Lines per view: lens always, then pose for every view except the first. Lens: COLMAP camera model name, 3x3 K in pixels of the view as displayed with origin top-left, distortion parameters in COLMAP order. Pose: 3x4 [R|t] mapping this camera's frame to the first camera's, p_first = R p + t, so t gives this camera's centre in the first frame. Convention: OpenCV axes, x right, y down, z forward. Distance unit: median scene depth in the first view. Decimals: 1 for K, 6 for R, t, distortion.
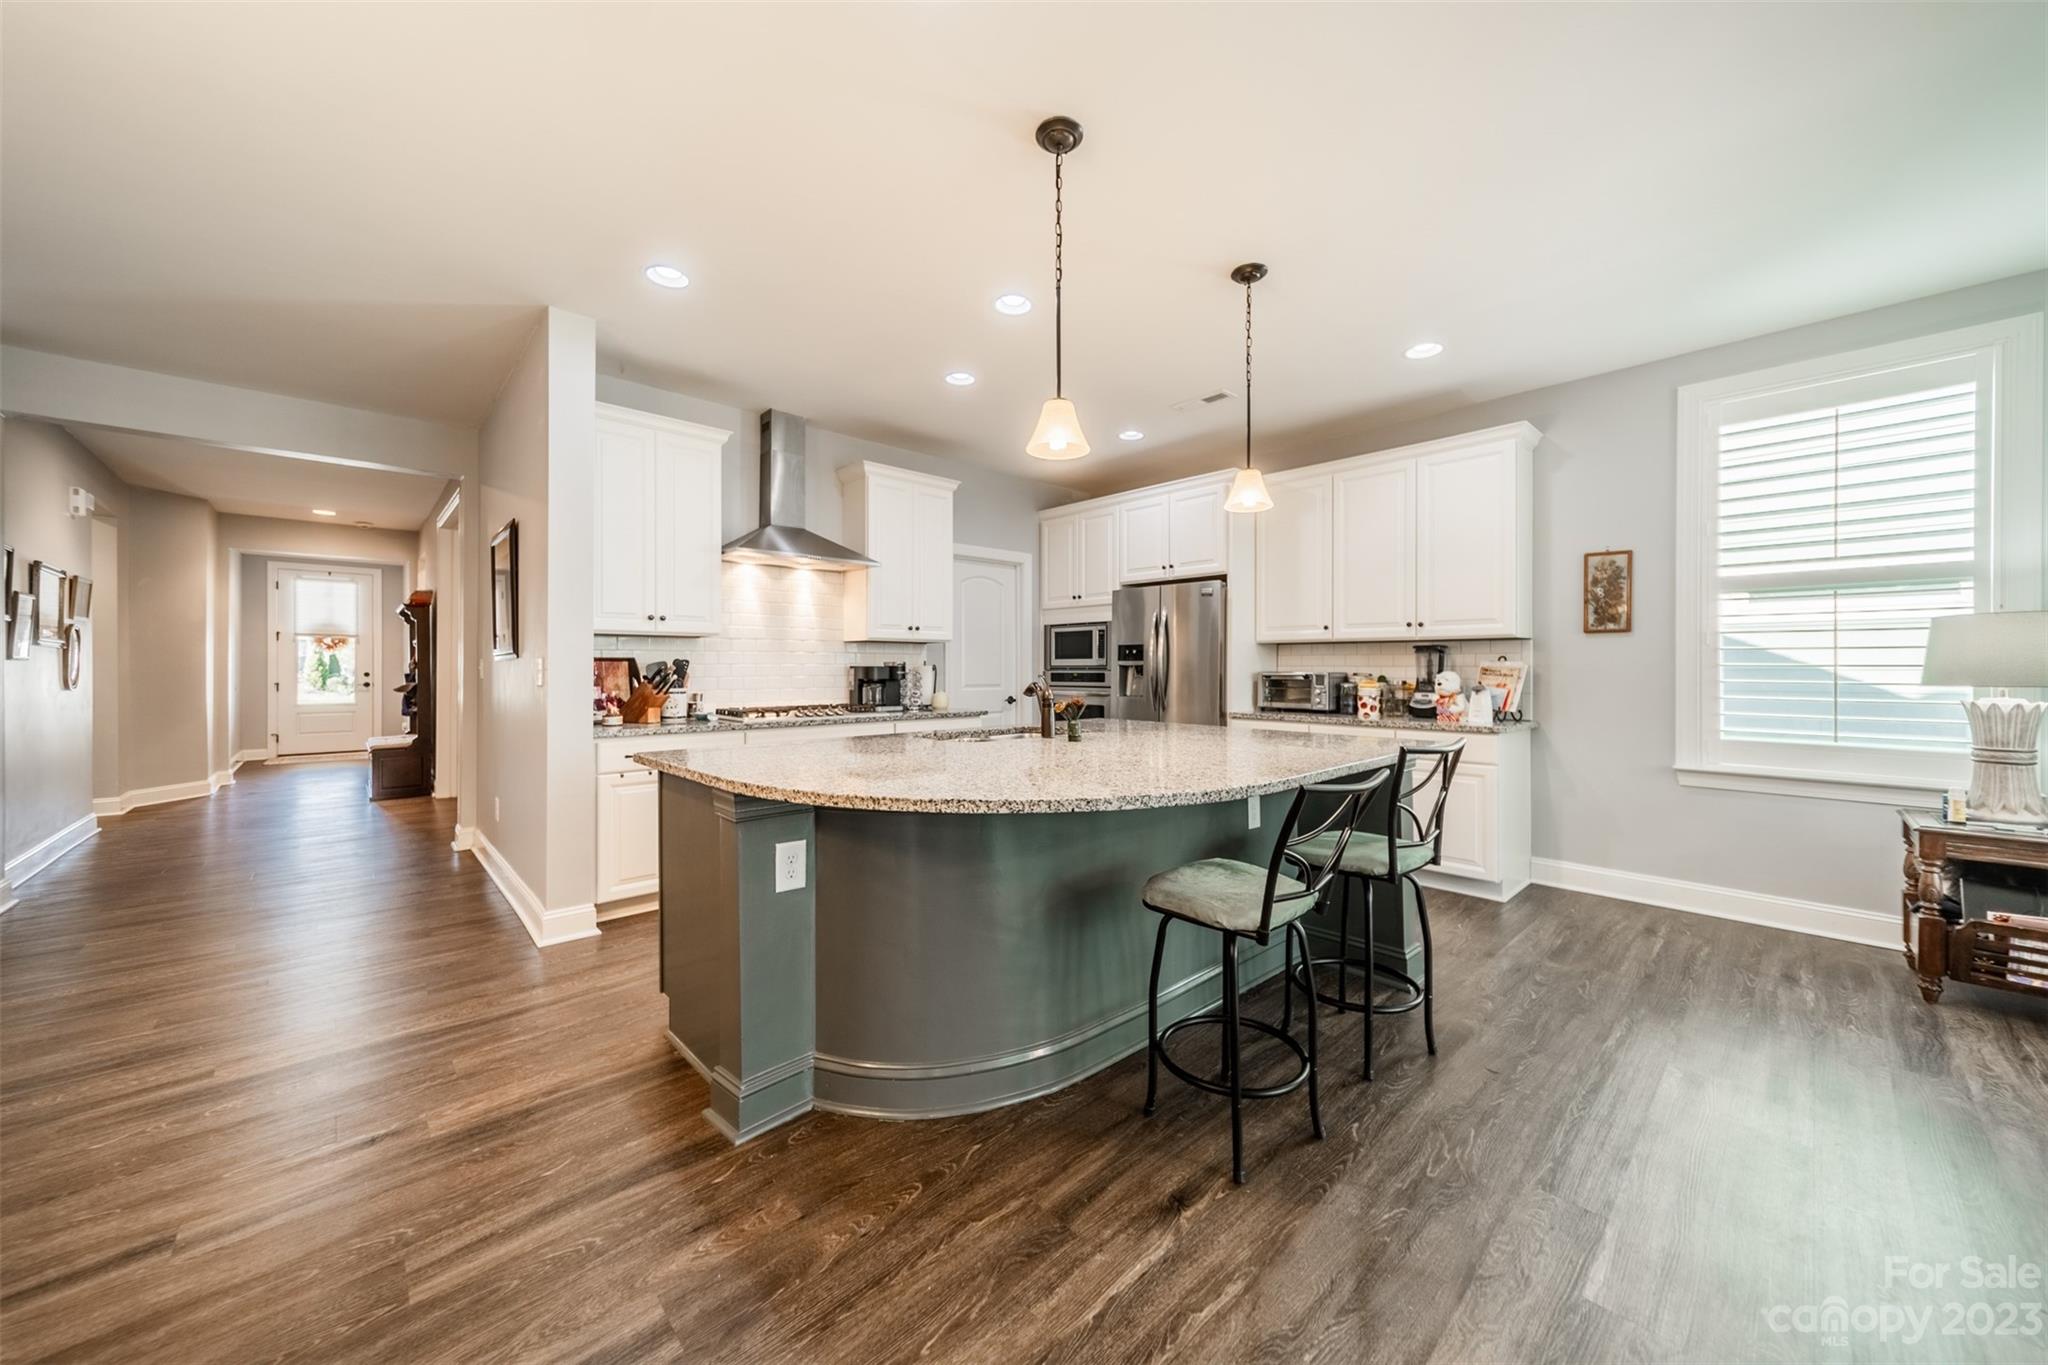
lens RADIAL K [[735.5, 0, 1026.6], [0, 735.5, 663.9], [0, 0, 1]] dist [0.005492, -0.000018]
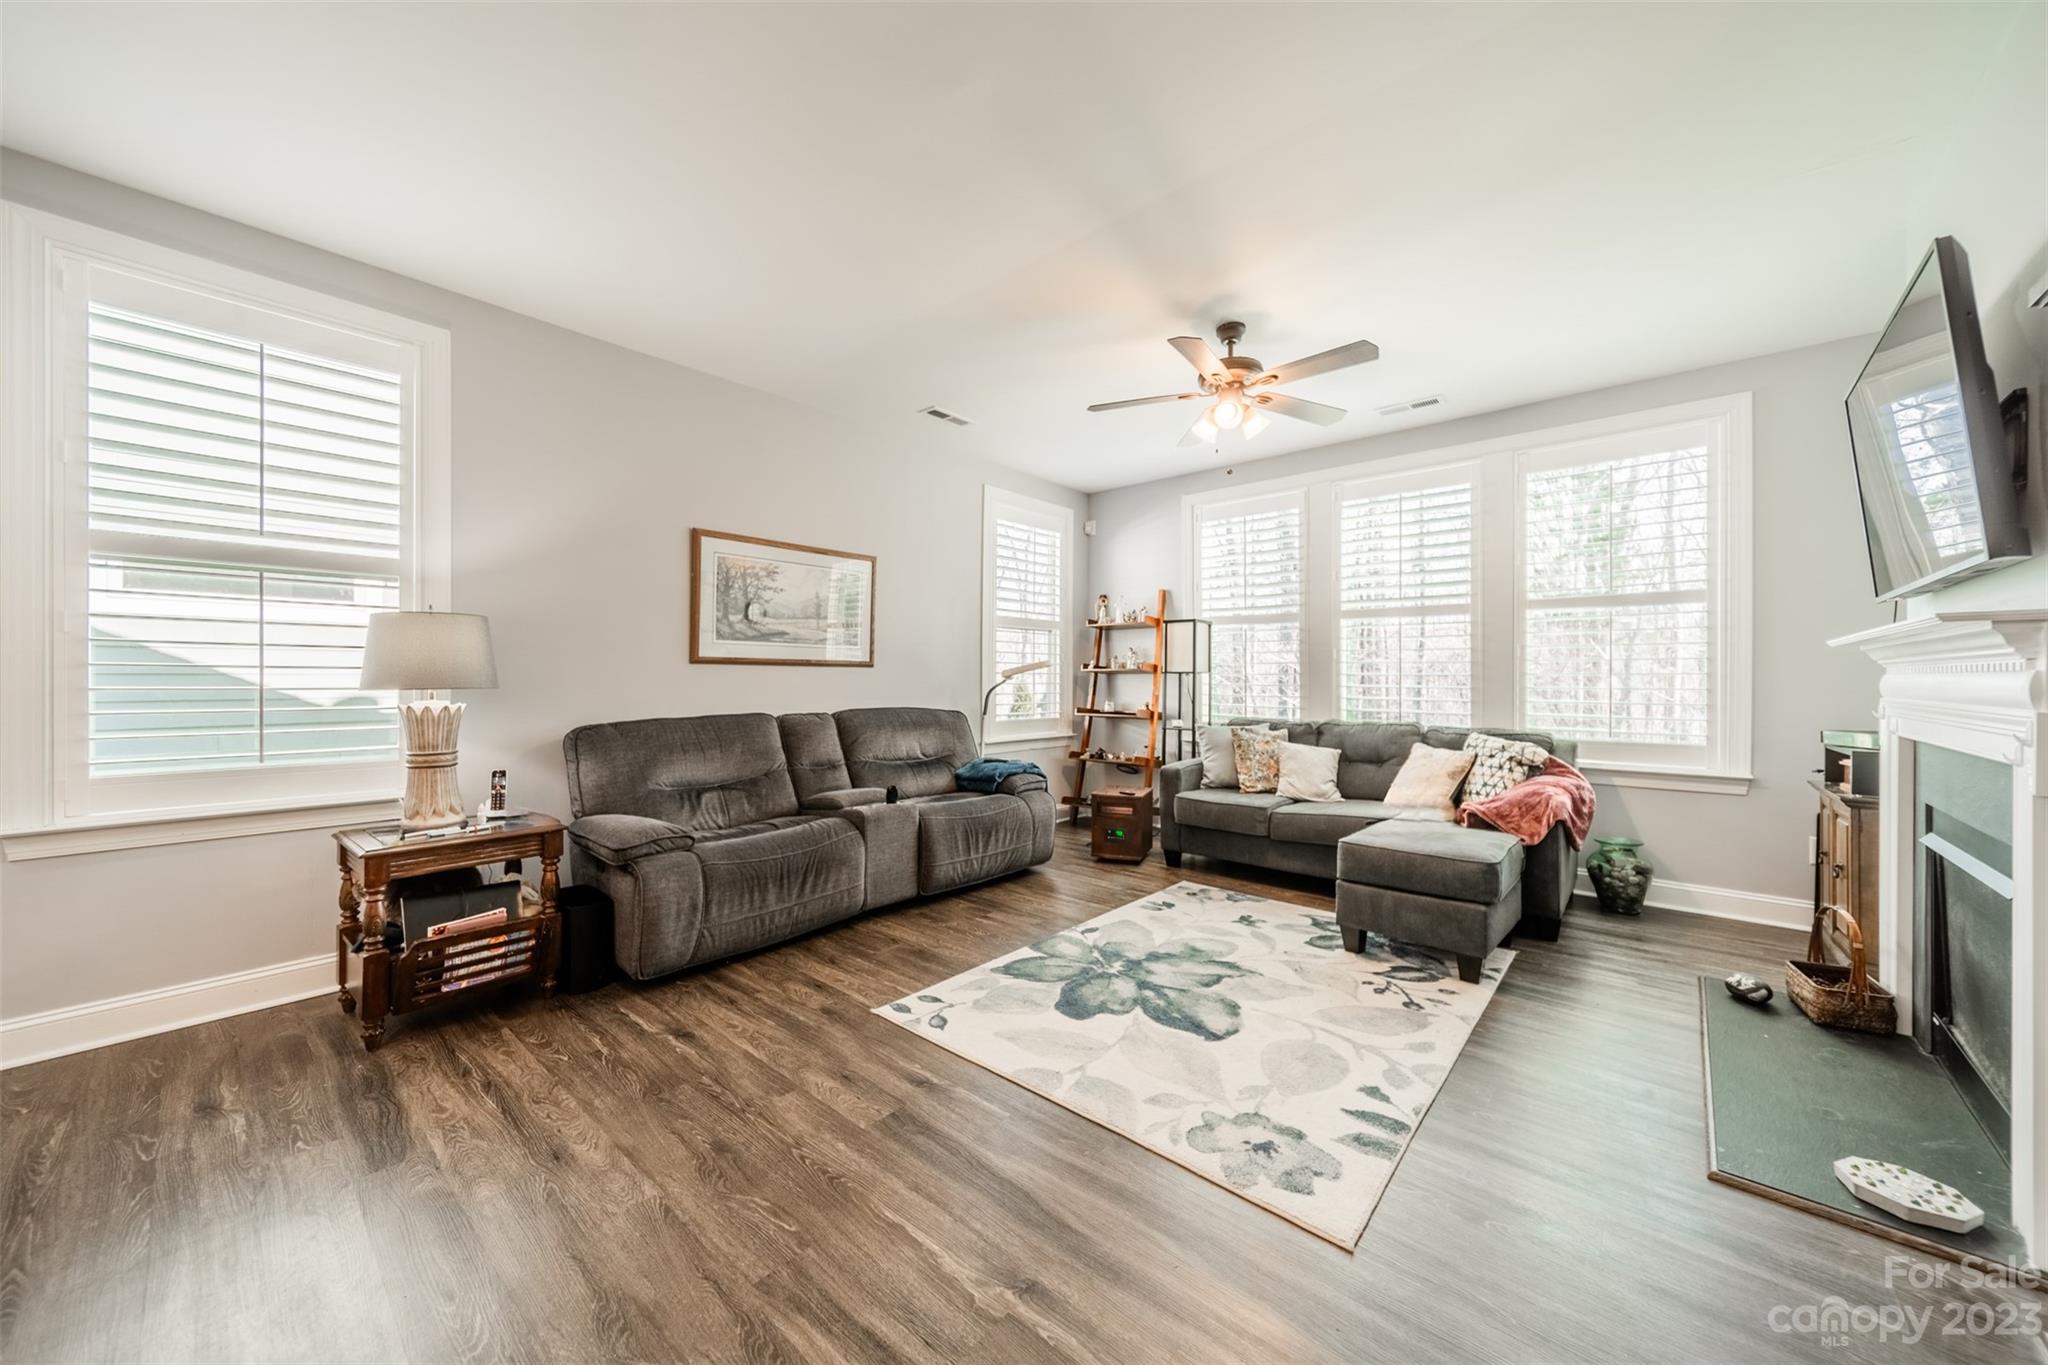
lens RADIAL K [[733.1, 0, 1025.2], [0, 733.1, 679.8], [0, 0, 1]] dist [0.006166, 0.000292]
pose [[-0.093476, -0.005311, 0.995607, 0.248043], [-0.008103, 0.999957, 0.004573, 0.007347], [-0.995589, -0.007640, -0.093515, 0.281864]]
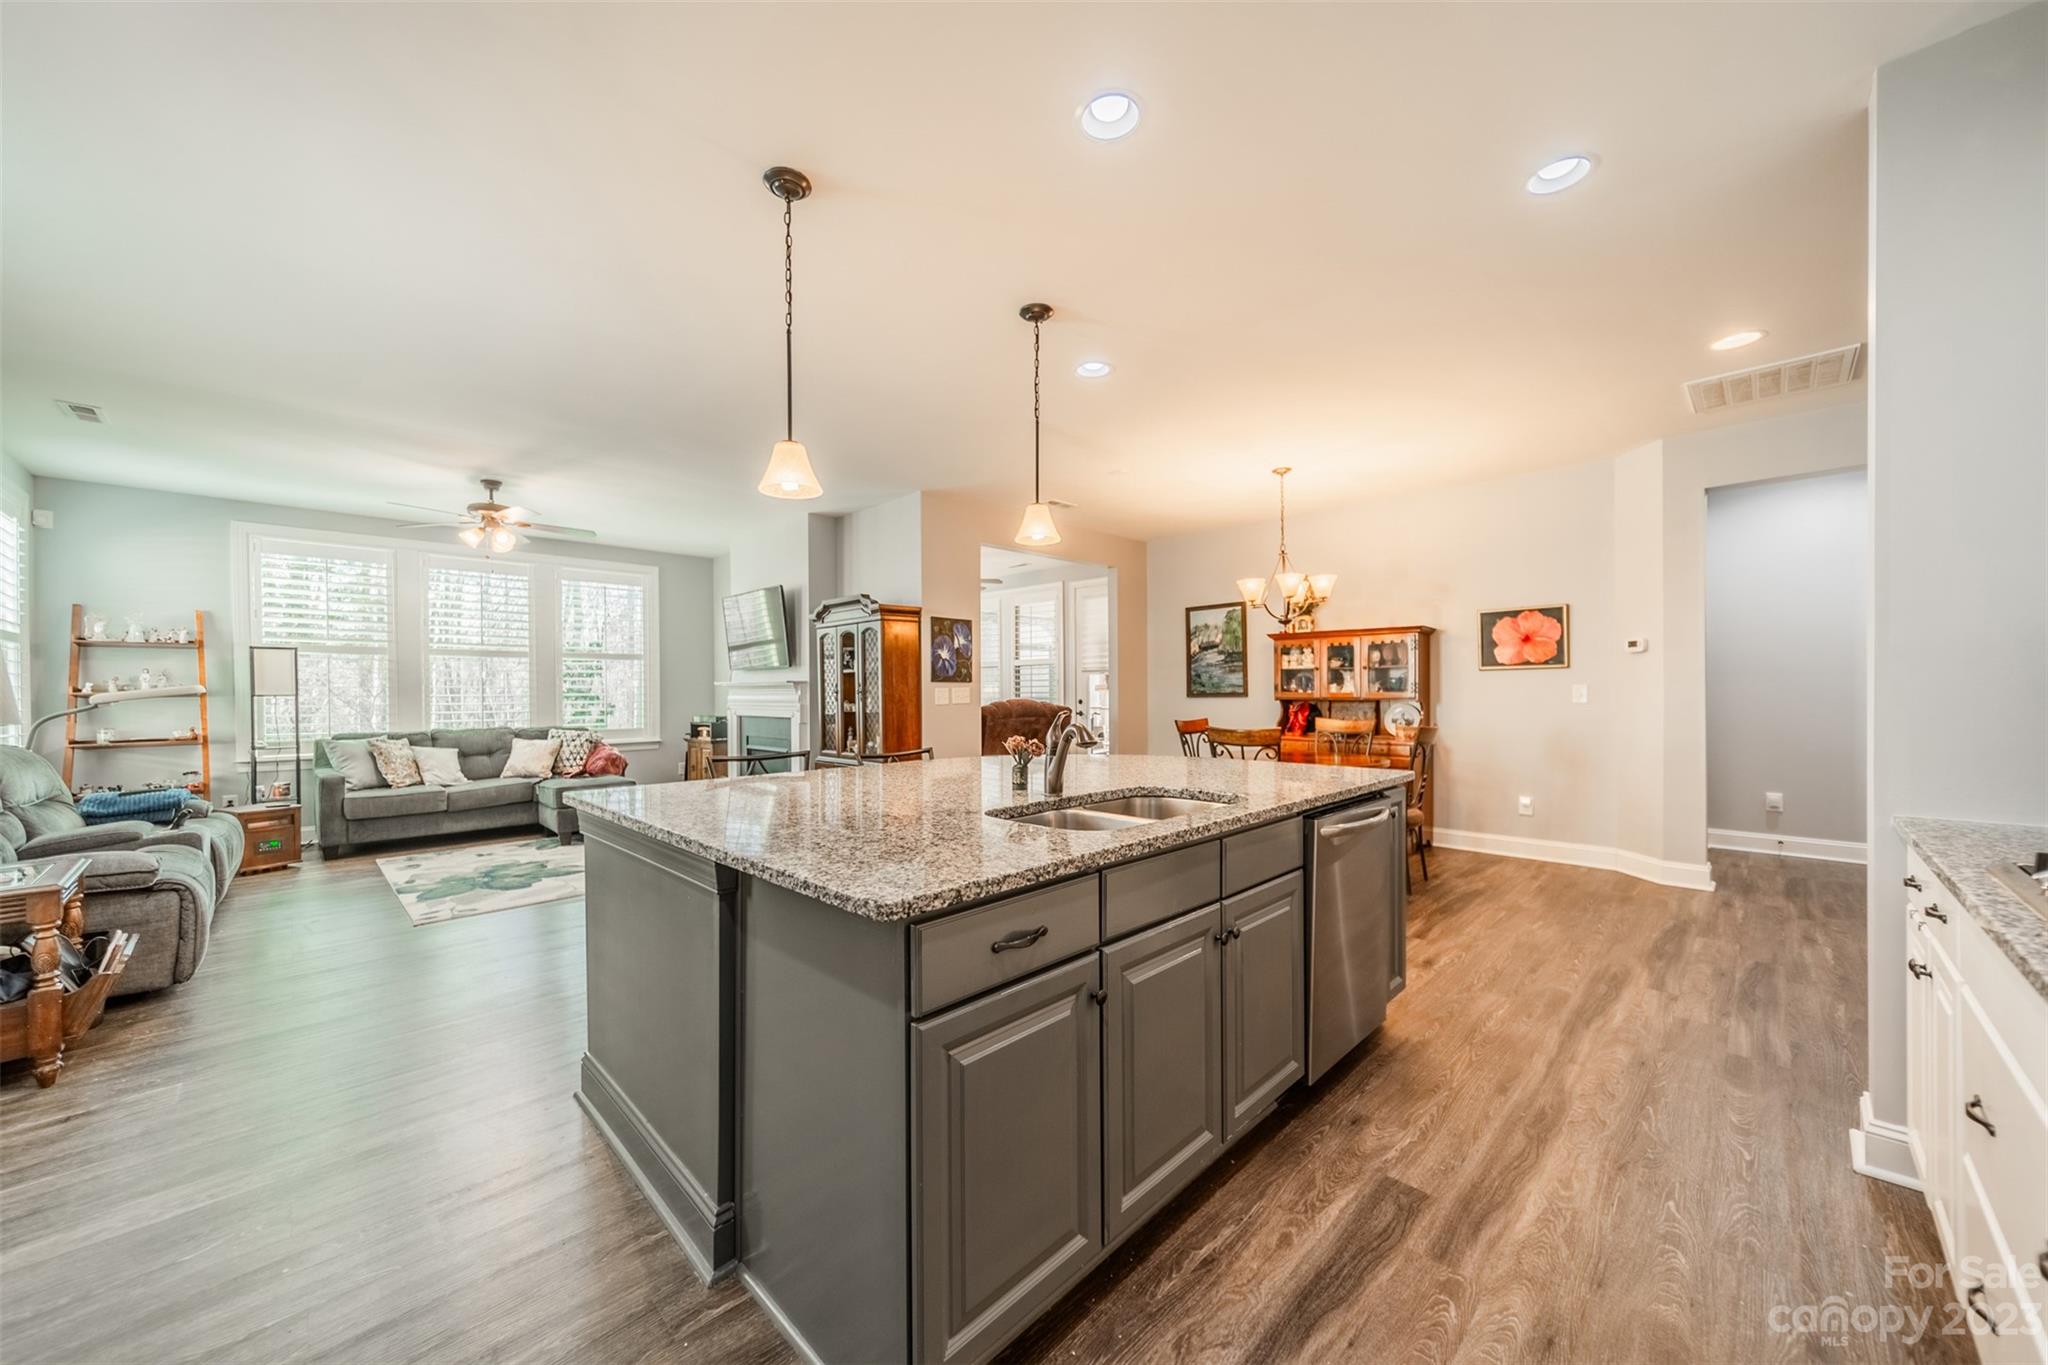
lens RADIAL K [[735.8, 0, 1029.6], [0, 735.8, 694.7], [0, 0, 1]] dist [0.003960, 0.000052]
pose [[-0.999510, 0.005064, -0.030877, 0.072392], [0.005008, 0.999986, 0.001894, -0.001709], [0.030886, 0.001738, -0.999521, 1.737757]]
